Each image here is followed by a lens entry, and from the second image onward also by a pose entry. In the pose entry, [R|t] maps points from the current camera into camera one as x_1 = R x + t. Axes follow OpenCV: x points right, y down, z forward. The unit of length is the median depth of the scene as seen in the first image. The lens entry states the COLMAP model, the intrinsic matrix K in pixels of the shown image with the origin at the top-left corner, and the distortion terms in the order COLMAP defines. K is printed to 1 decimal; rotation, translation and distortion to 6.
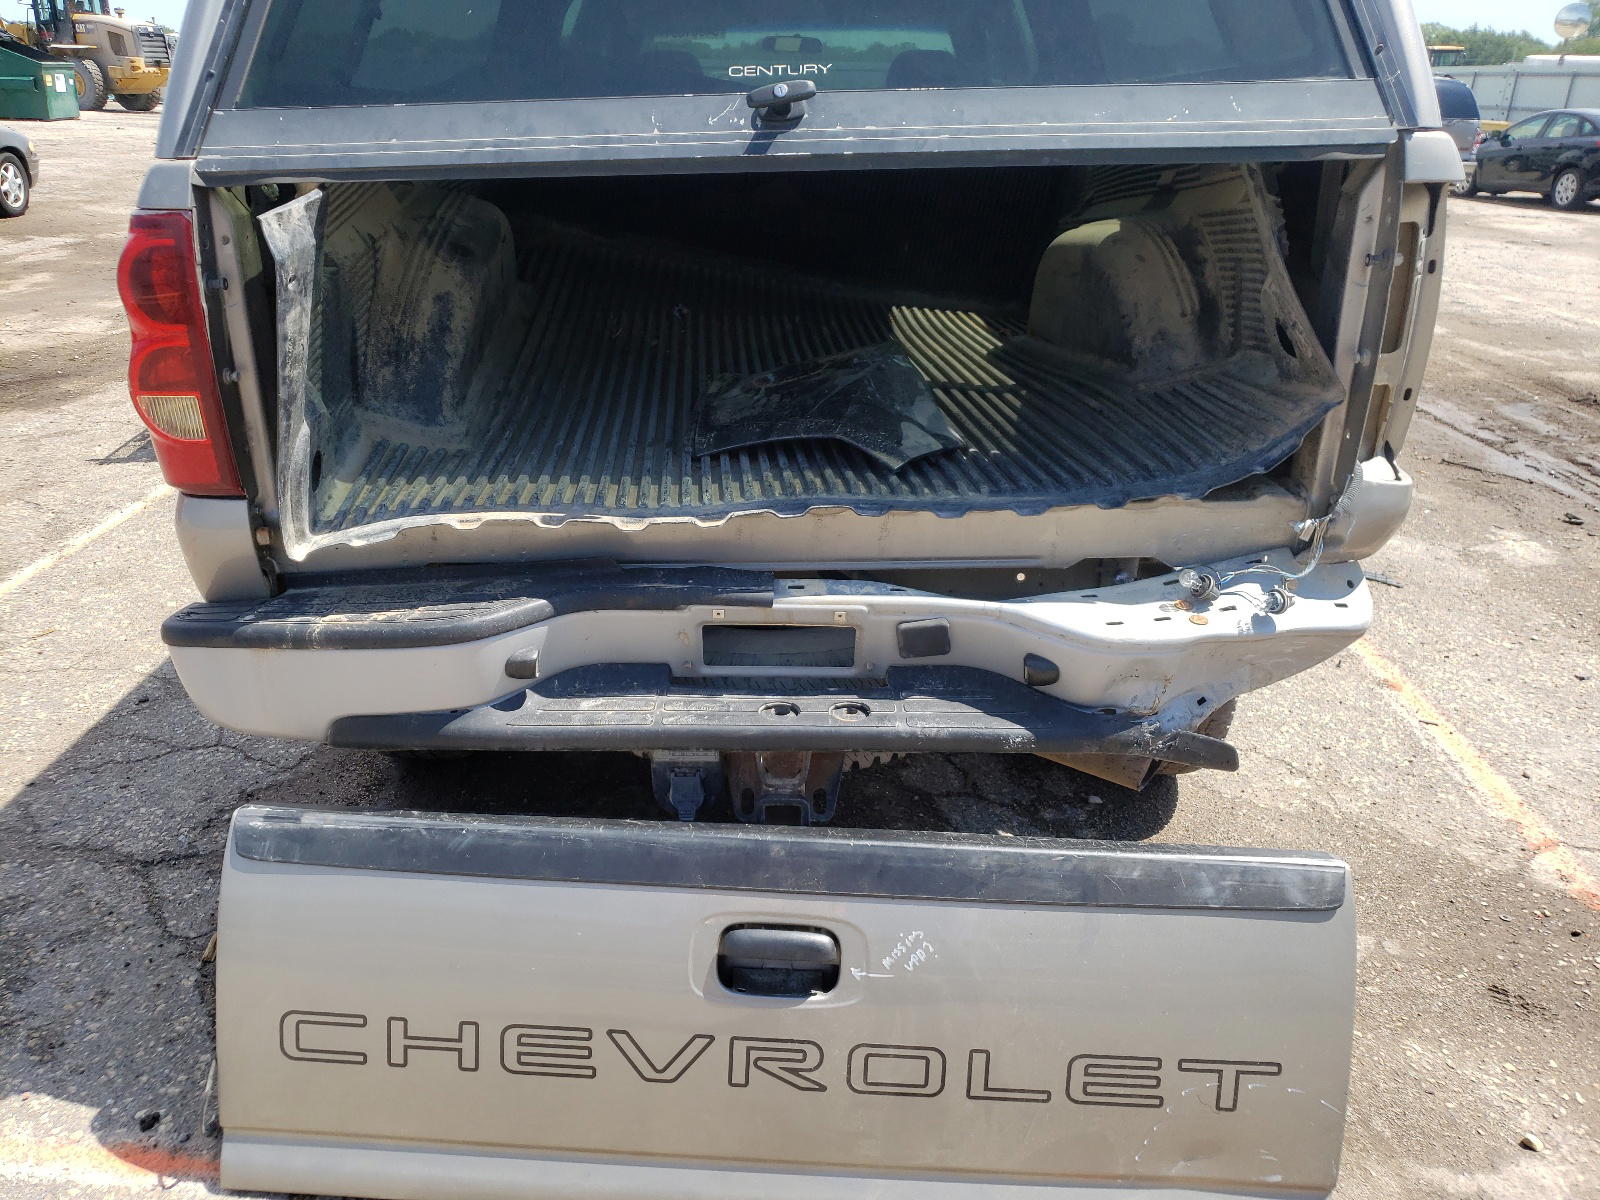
lens RADIAL K [[1216.2, 0, 794.6], [0, 1216.2, 600.9], [0, 0, 1]] dist [0.012467, 0.004128]
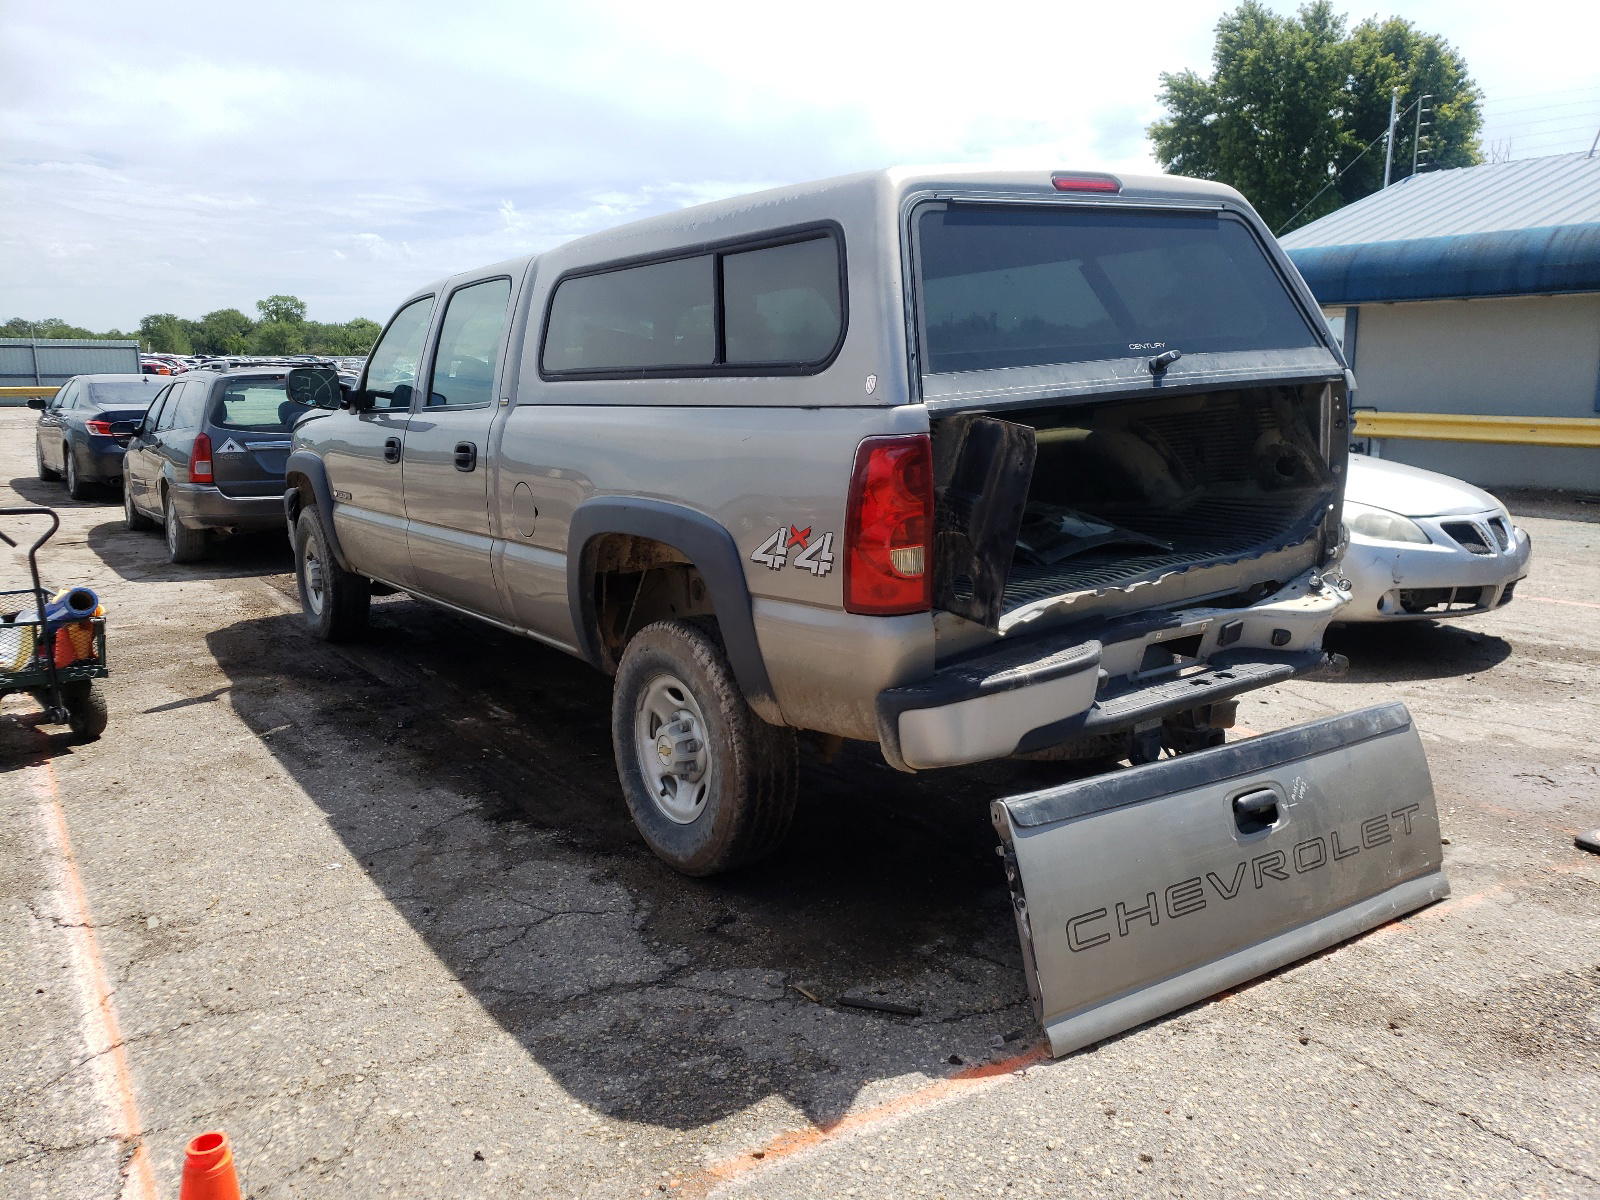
lens RADIAL K [[1216.2, 0, 785.1], [0, 1216.2, 608.4], [0, 0, 1]] dist [0.012467, 0.004128]
pose [[0.808542, -0.133001, 0.573210, -1.534048], [0.242283, 0.962964, -0.118317, 0.051678], [-0.536245, 0.234543, 0.810821, -0.151121]]
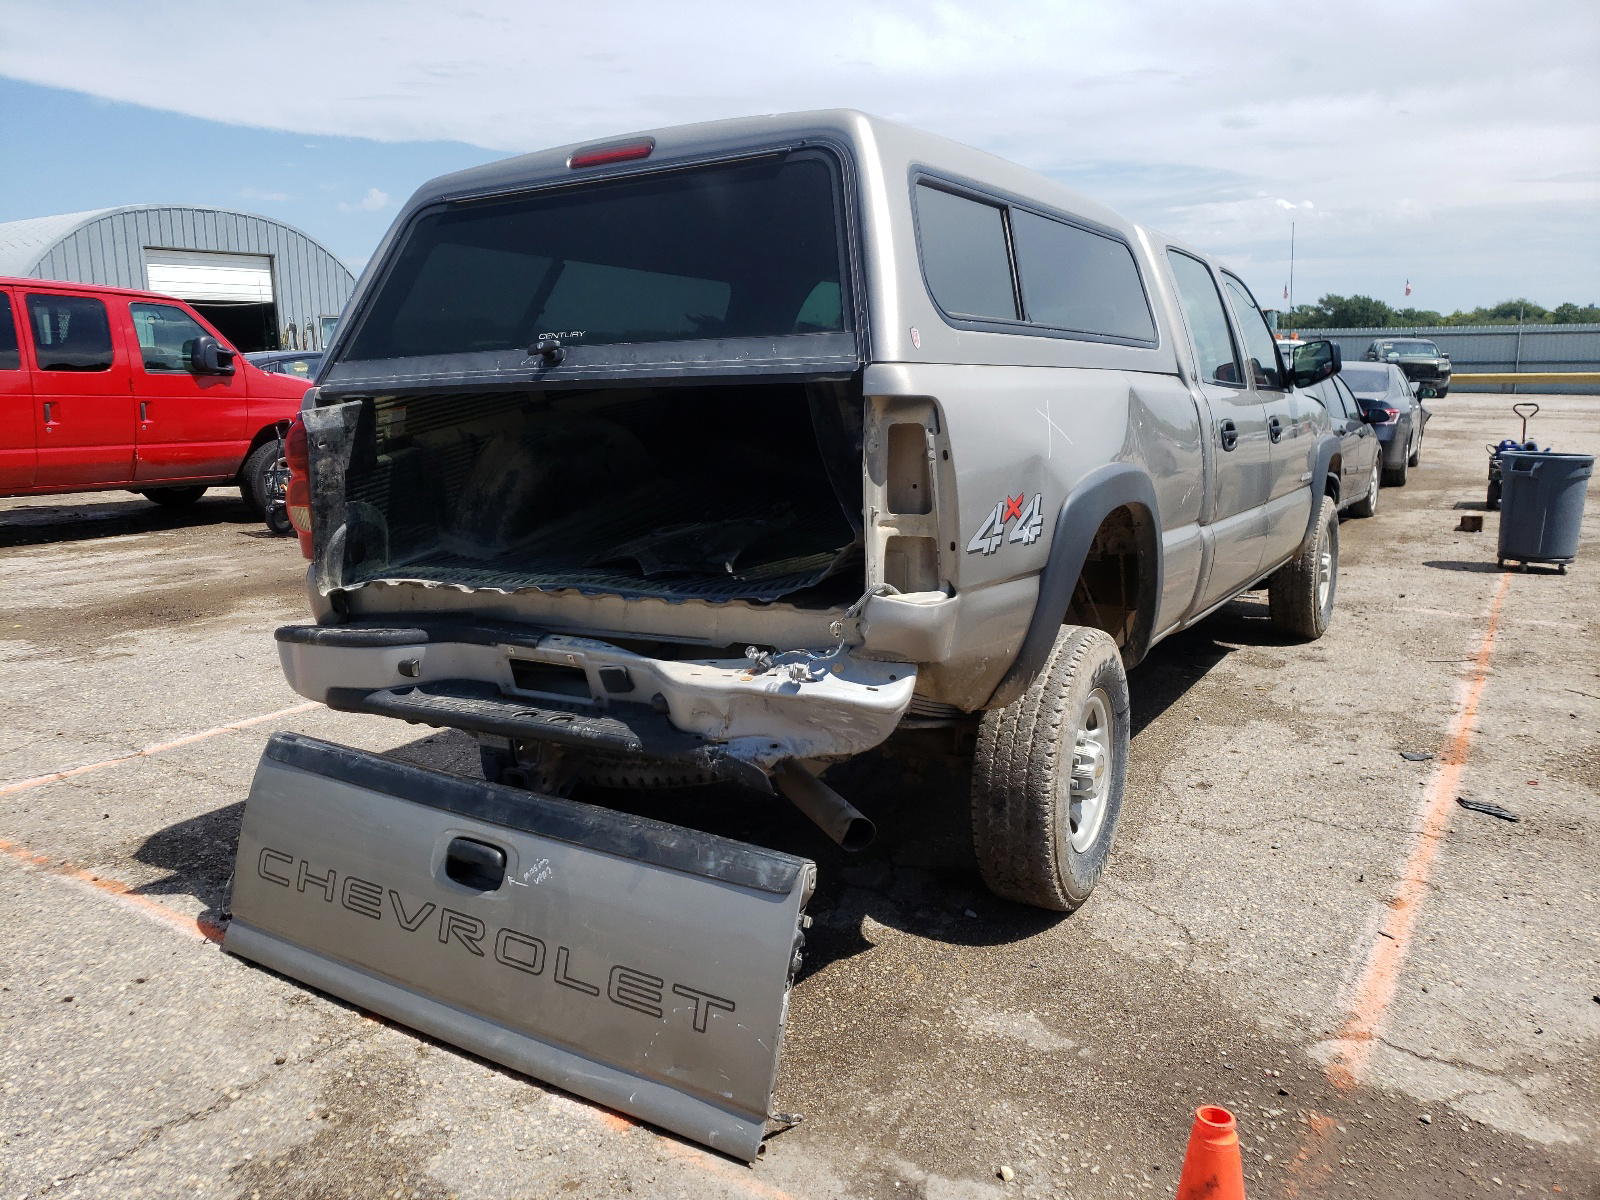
lens RADIAL K [[1216.2, 0, 786.7], [0, 1216.2, 594.4], [0, 0, 1]] dist [0.012467, 0.004128]
pose [[0.874466, 0.068368, -0.480245, 1.048429], [-0.167067, 0.971897, -0.165848, 0.148023], [0.455410, 0.225262, 0.861312, -0.244512]]
